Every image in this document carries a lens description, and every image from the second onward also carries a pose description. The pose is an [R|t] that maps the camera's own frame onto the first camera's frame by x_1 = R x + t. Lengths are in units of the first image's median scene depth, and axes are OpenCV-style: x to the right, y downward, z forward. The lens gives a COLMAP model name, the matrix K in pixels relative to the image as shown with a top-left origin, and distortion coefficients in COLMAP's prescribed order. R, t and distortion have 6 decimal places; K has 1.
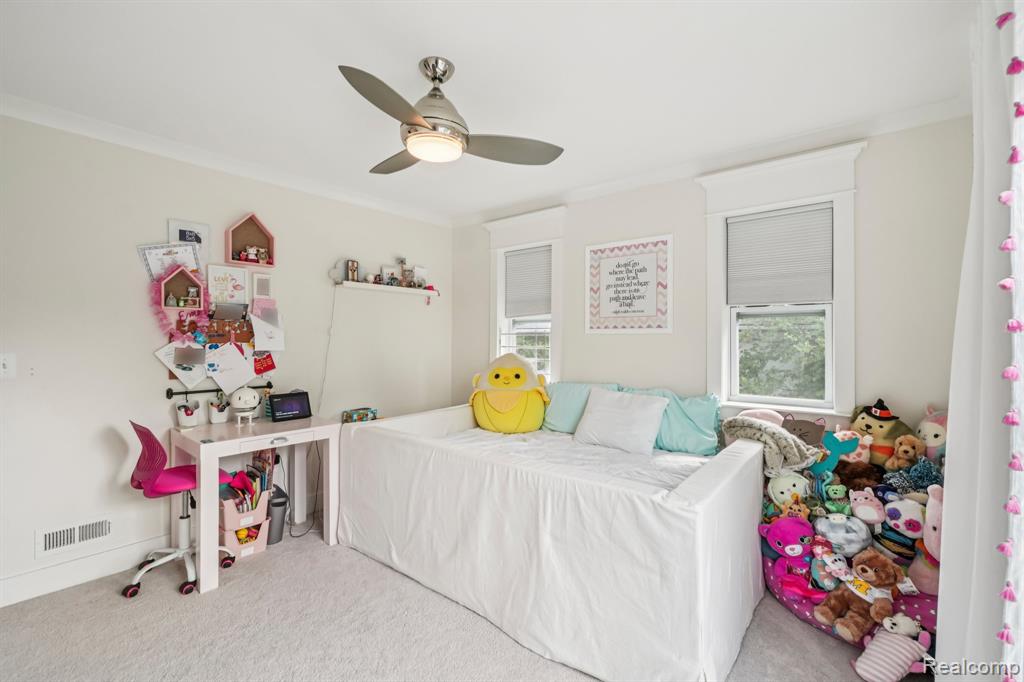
lens RADIAL K [[457.8, 0, 516.5], [0, 457.8, 335.1], [0, 0, 1]] dist [0.000450, 0.000832]
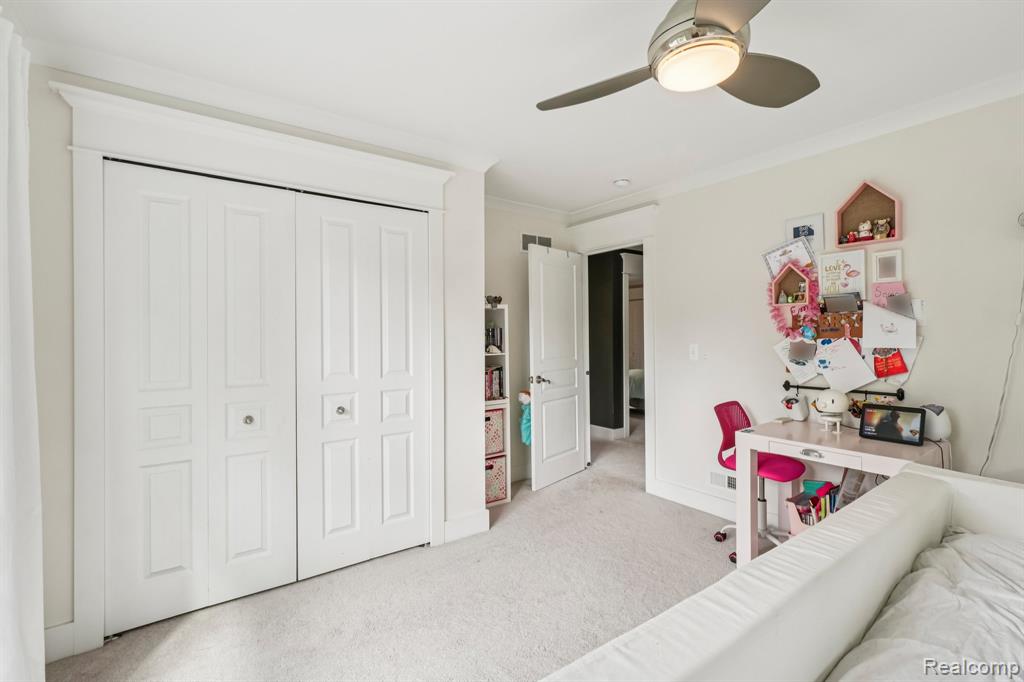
lens RADIAL K [[457.8, 0, 516.5], [0, 457.8, 335.1], [0, 0, 1]] dist [0.000450, 0.000832]
pose [[-0.256870, -0.003361, -0.966440, 0.404105], [0.011913, 0.999907, -0.006643, 0.010054], [0.966373, -0.013219, -0.256806, 0.632741]]
